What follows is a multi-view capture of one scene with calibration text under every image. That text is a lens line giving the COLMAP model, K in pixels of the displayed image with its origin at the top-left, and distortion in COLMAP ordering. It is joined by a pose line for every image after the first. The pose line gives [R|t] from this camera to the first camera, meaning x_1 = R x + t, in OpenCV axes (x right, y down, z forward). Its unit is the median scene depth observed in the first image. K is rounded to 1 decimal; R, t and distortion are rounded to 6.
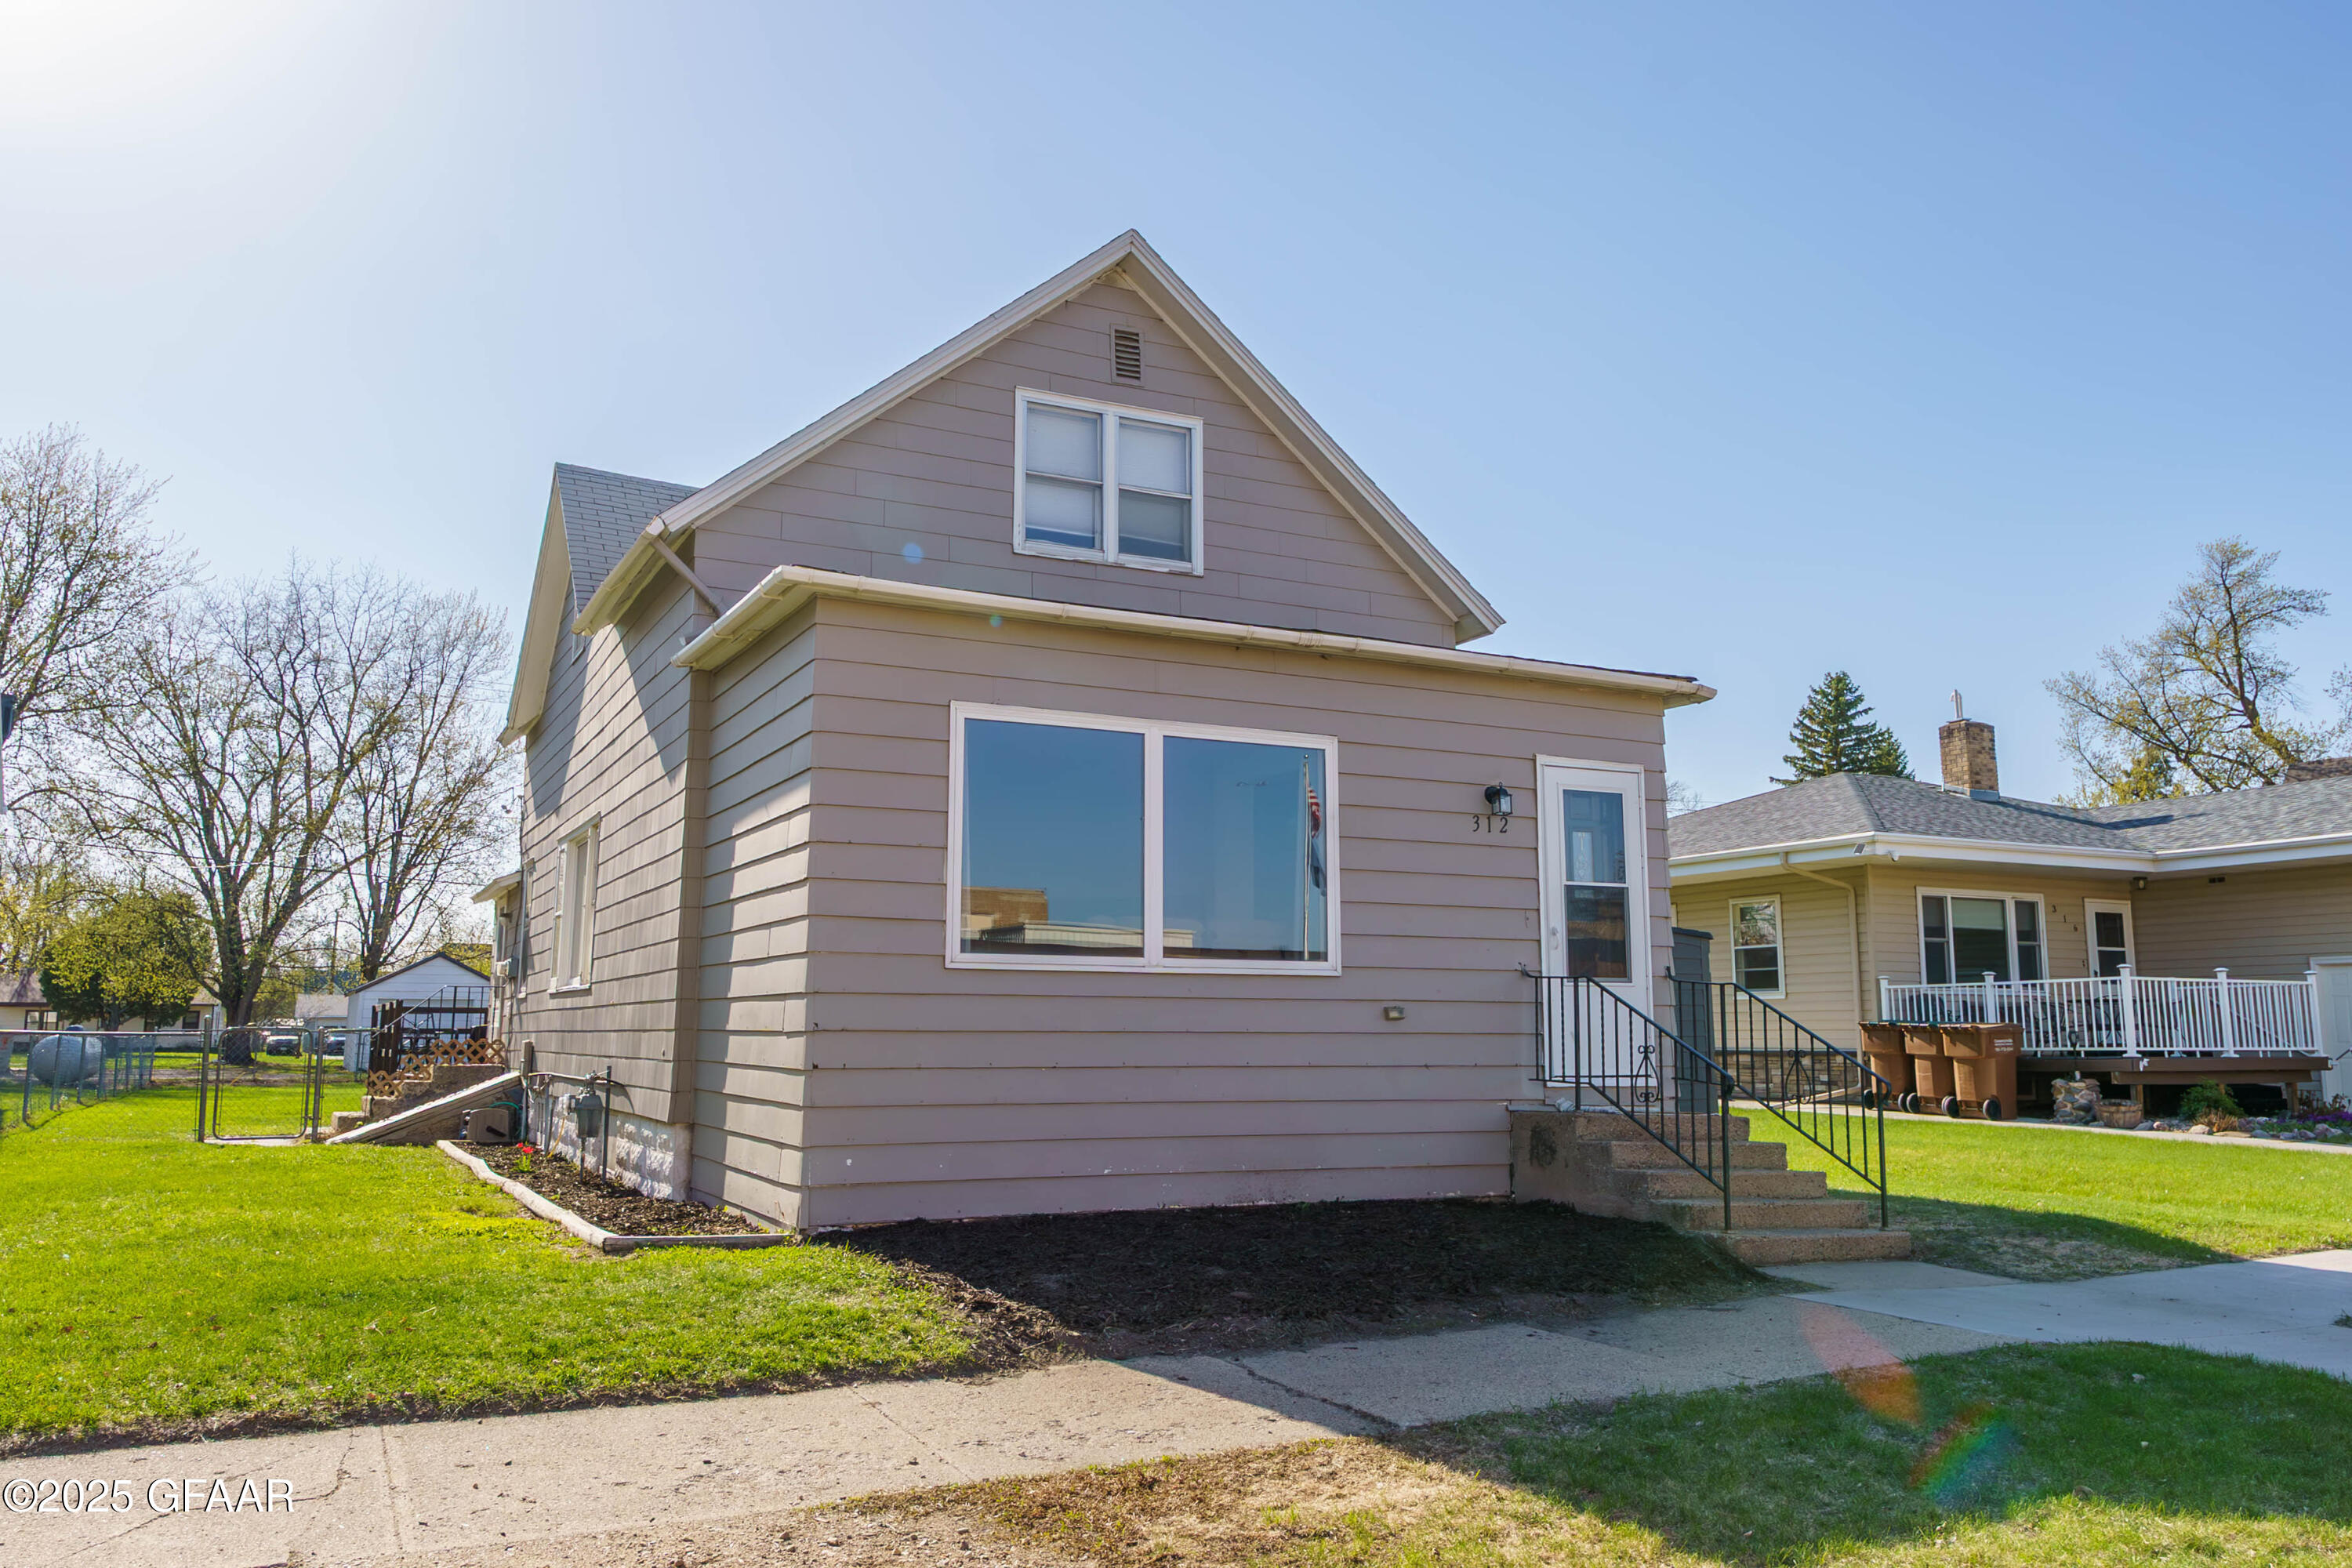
lens RADIAL K [[1715.1, 0, 1176.0], [0, 1715.1, 784.0], [0, 0, 1]] dist [0.000738, 0.001332]
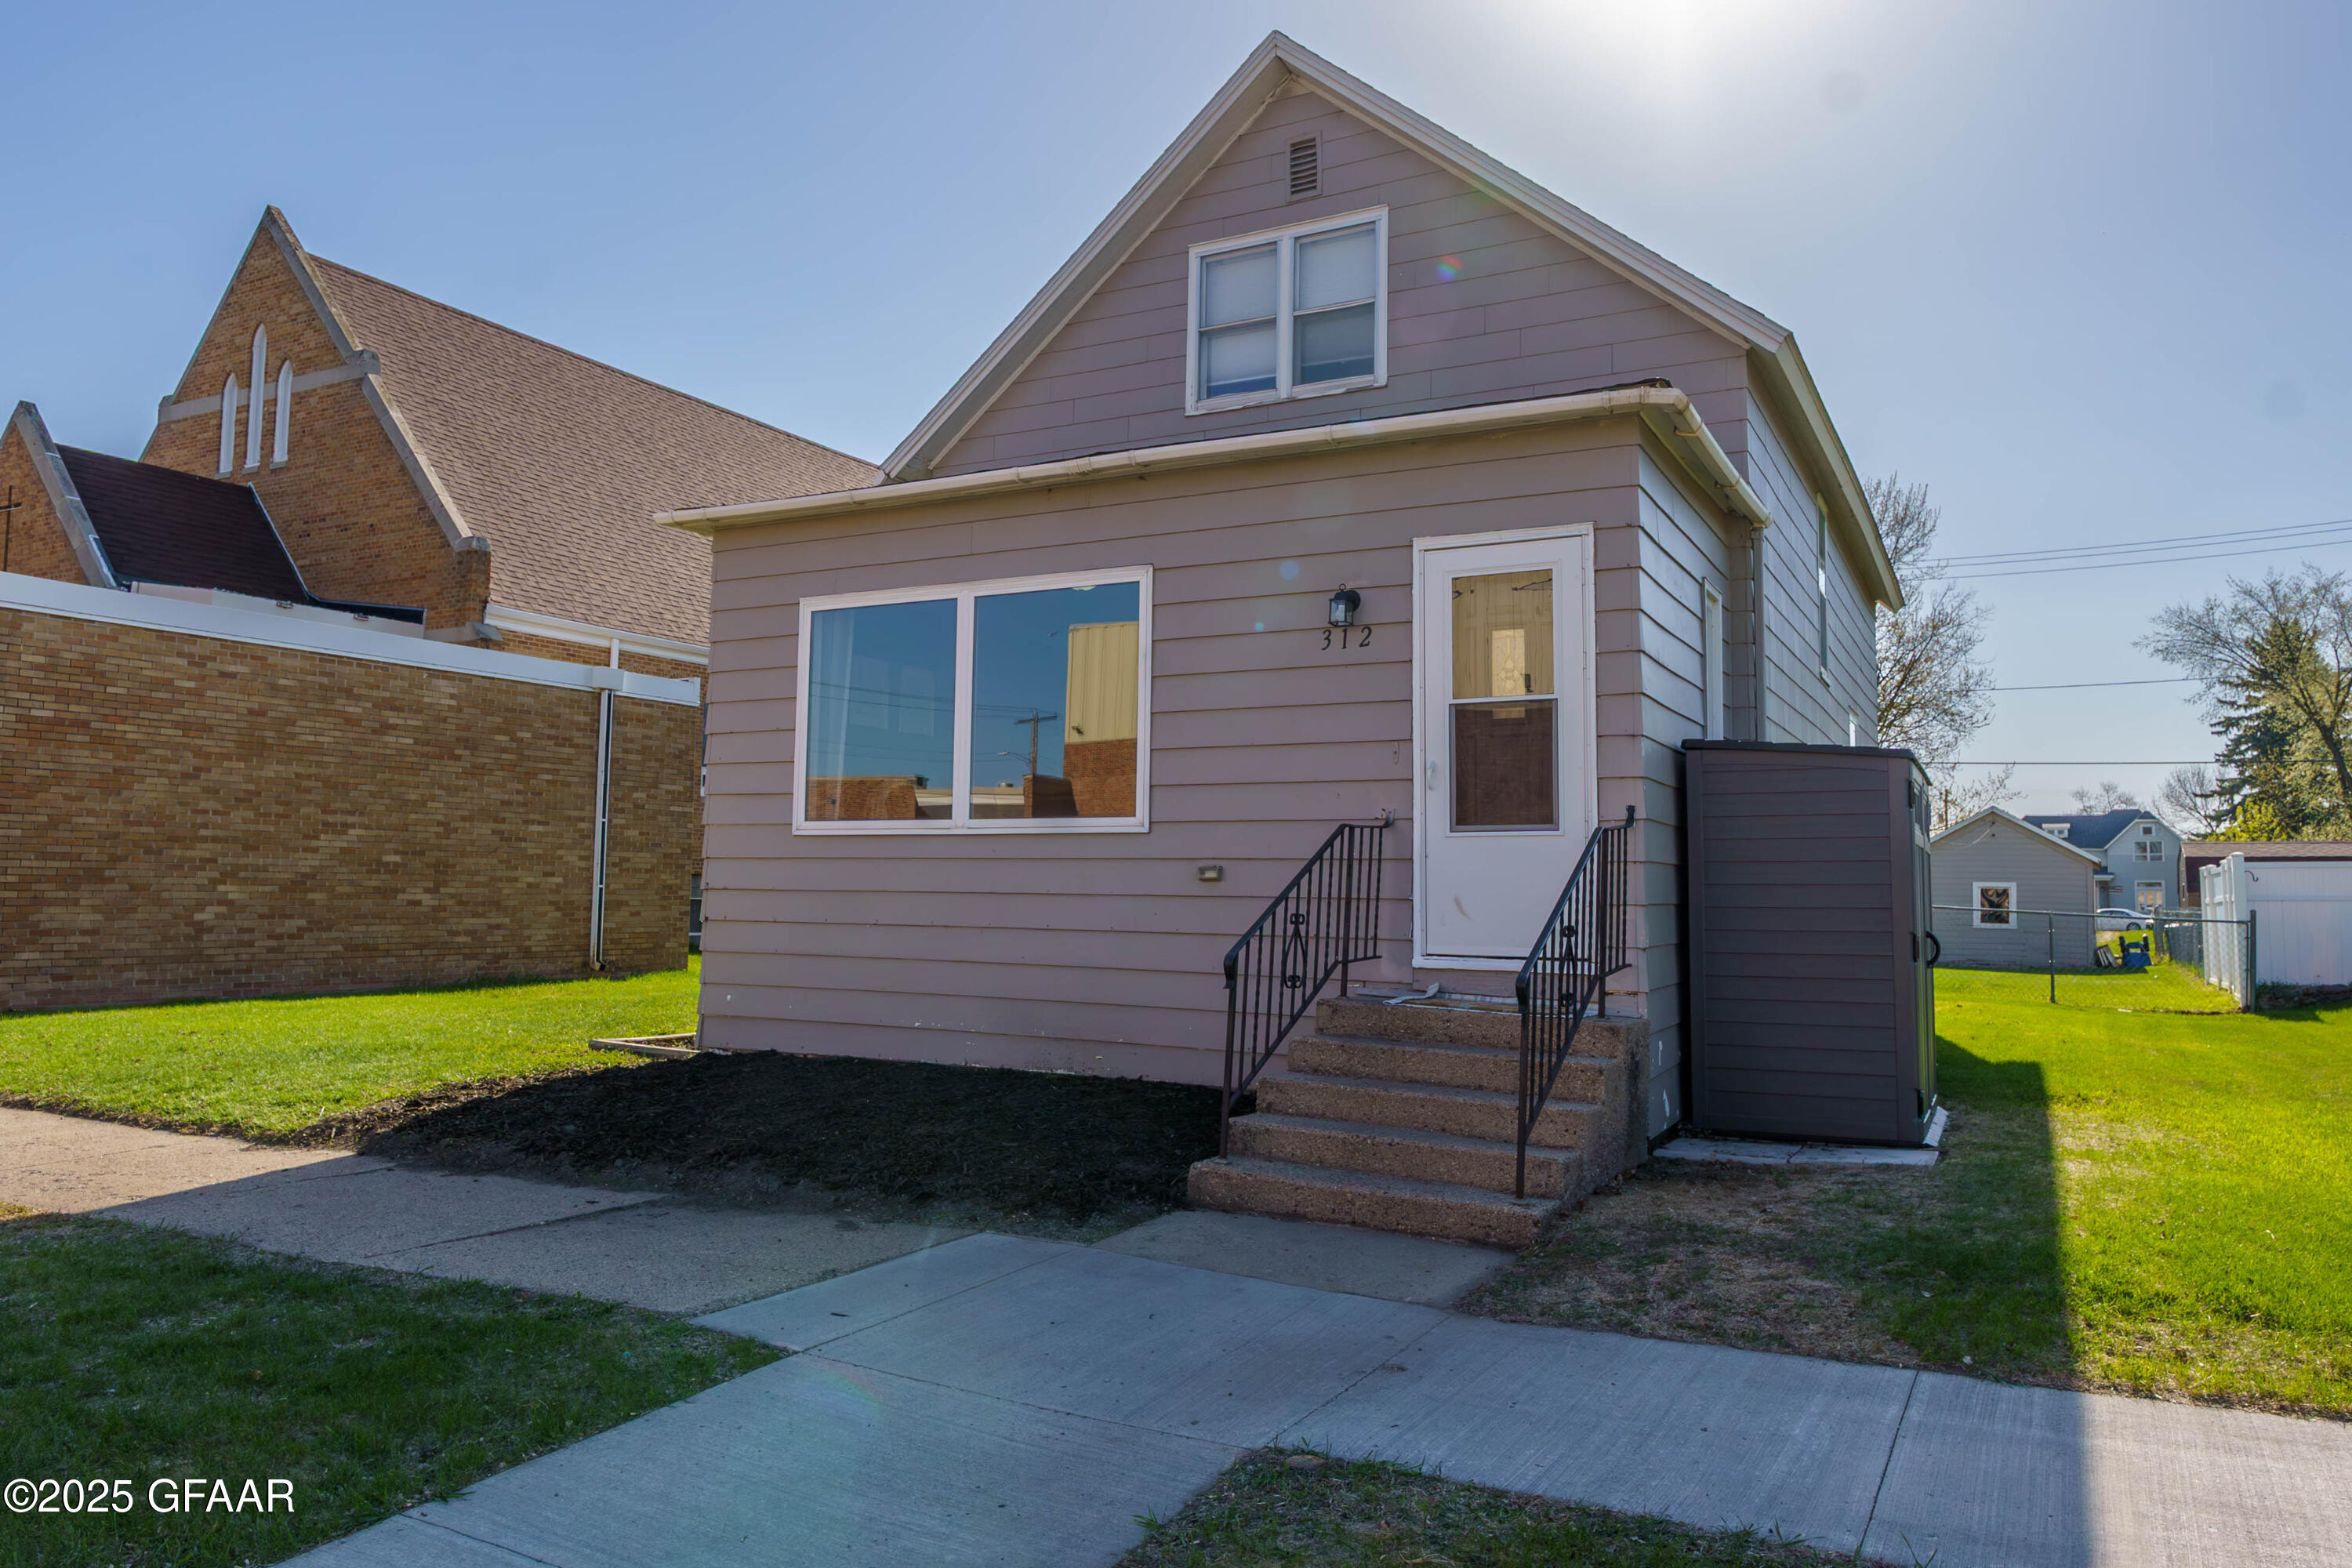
lens RADIAL K [[1614.7, 0, 1178.4], [0, 1614.7, 774.2], [0, 0, 1]] dist [-0.002144, -0.001458]
pose [[0.580431, -0.054231, -0.812502, 0.742287], [0.106414, 0.994275, 0.009656, 0.070538], [0.807326, -0.092066, 0.582879, 0.491398]]
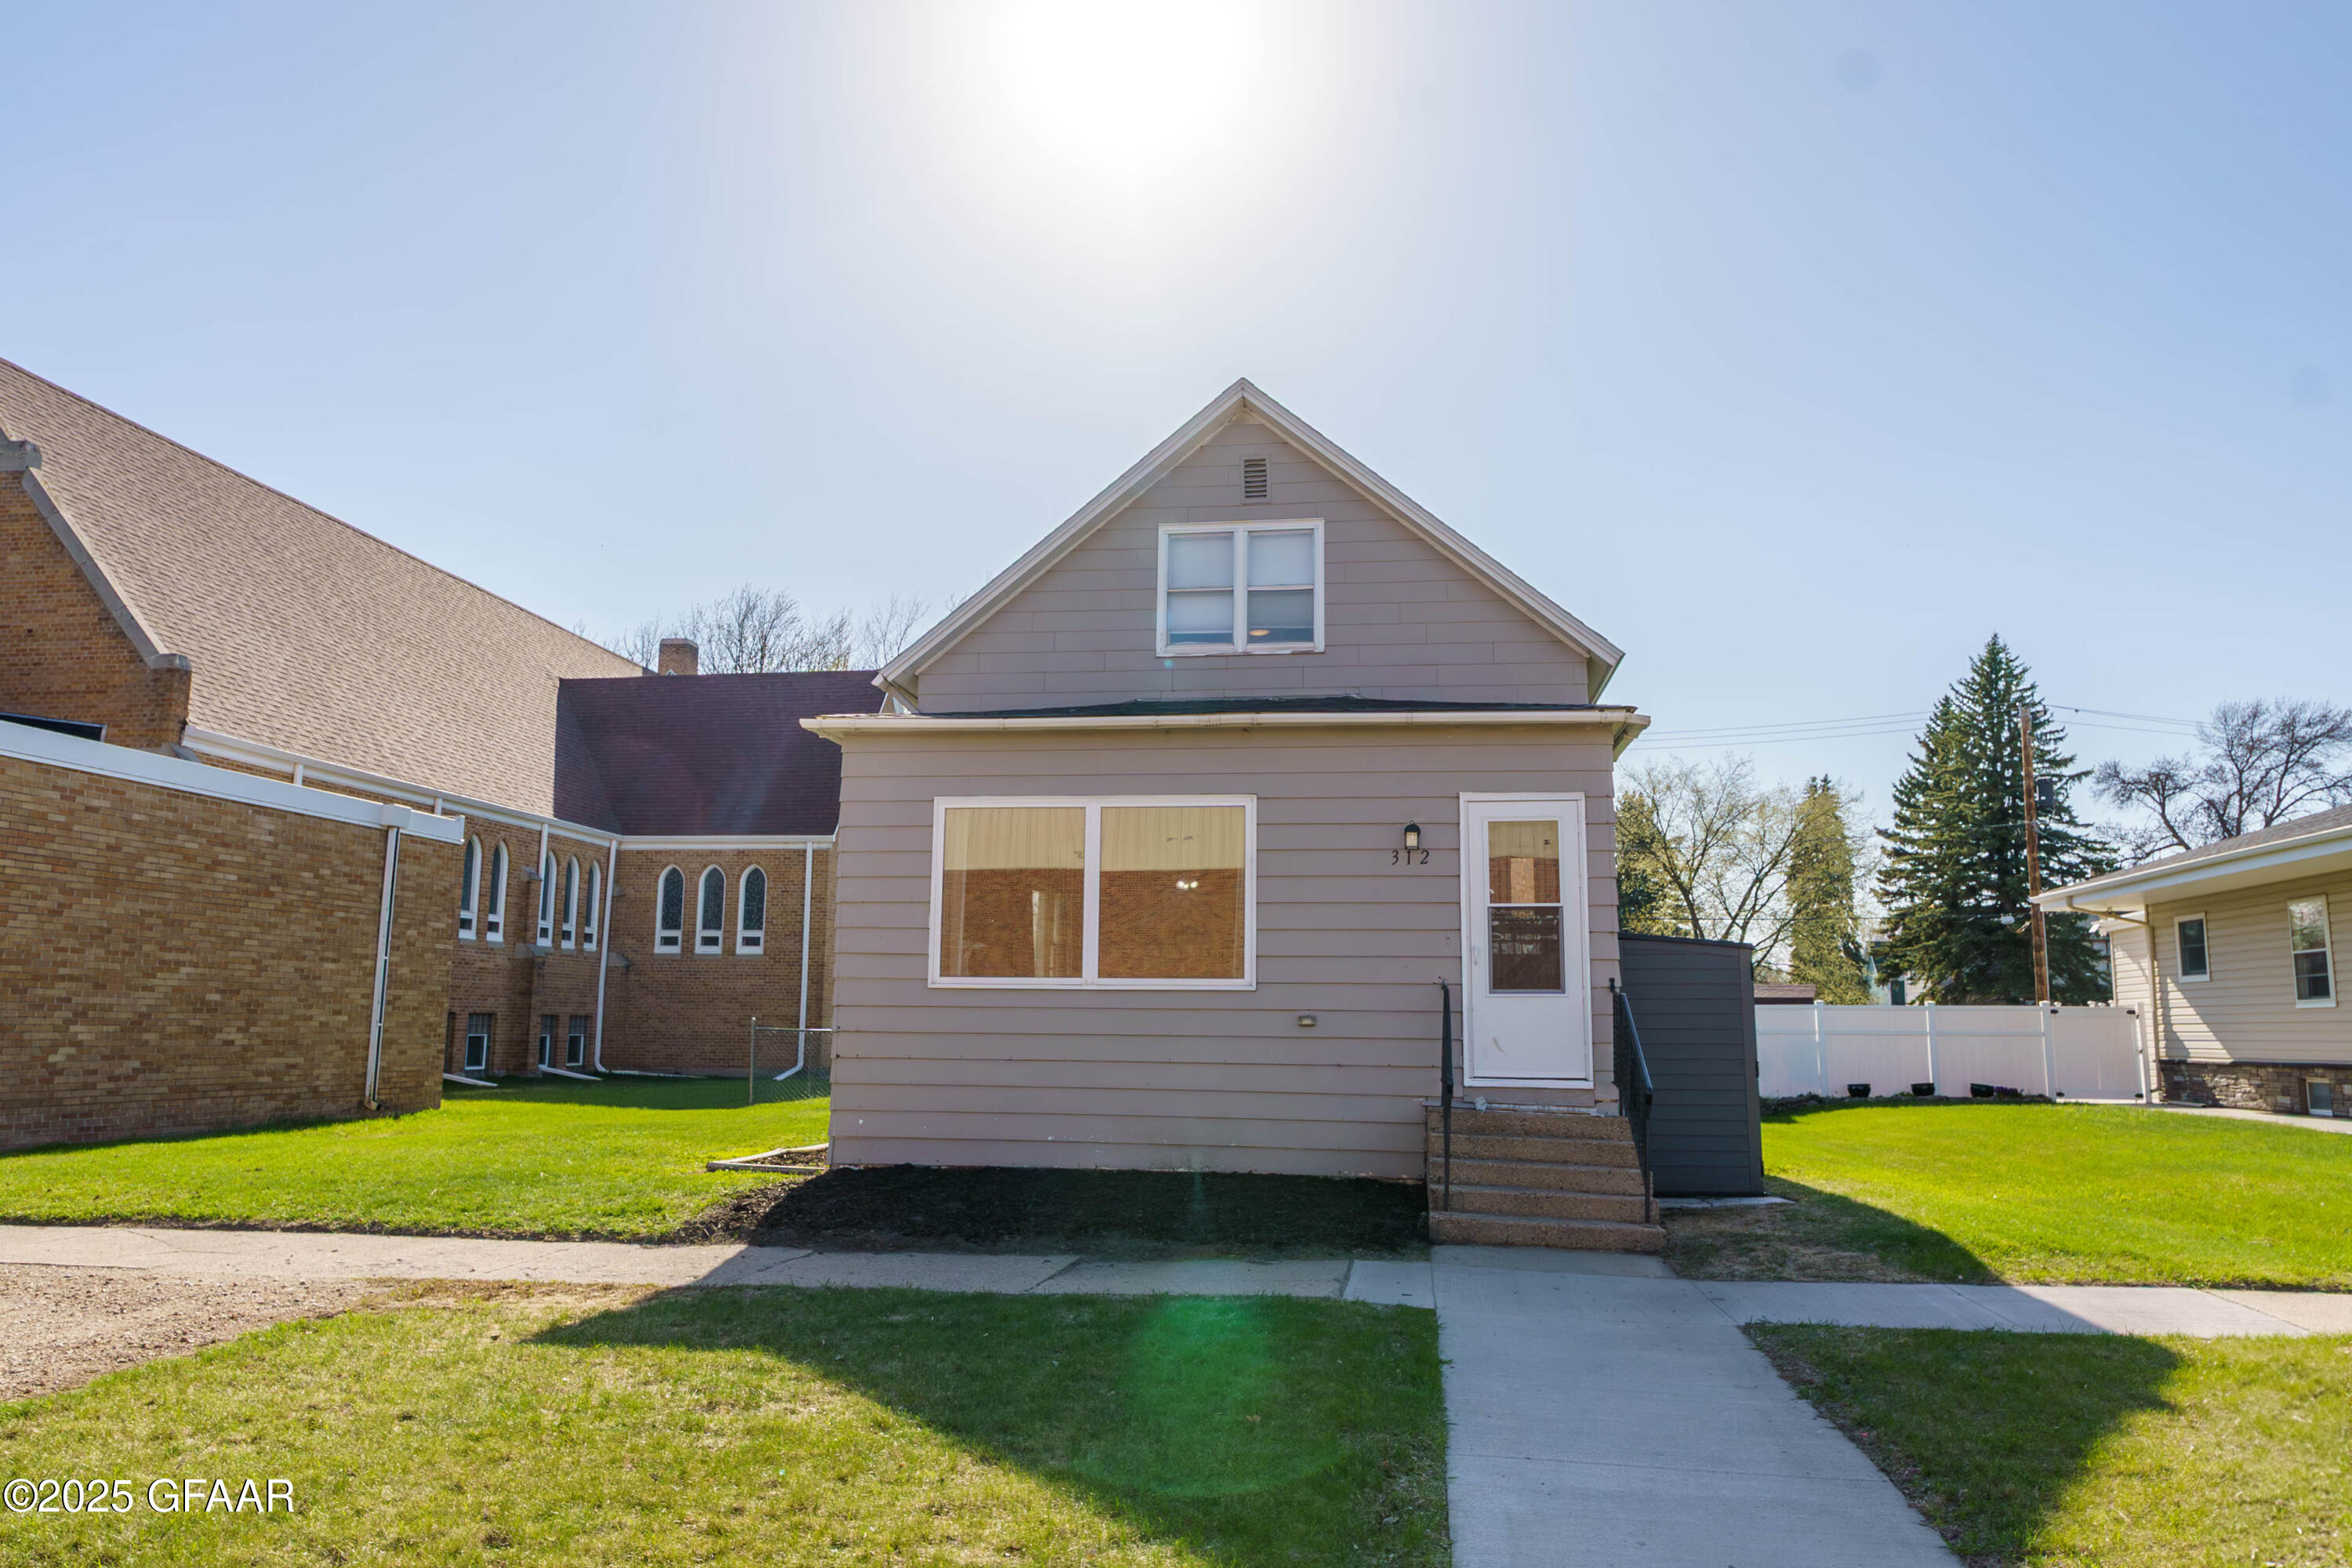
lens RADIAL K [[1648.7, 0, 1176.0], [0, 1648.7, 784.0], [0, 0, 1]] dist [-0.002610, 0.000283]
pose [[0.825564, -0.076678, -0.559075, 0.674856], [0.072464, 0.996928, -0.029725, -0.003972], [0.559637, -0.015973, 0.828584, -0.006285]]
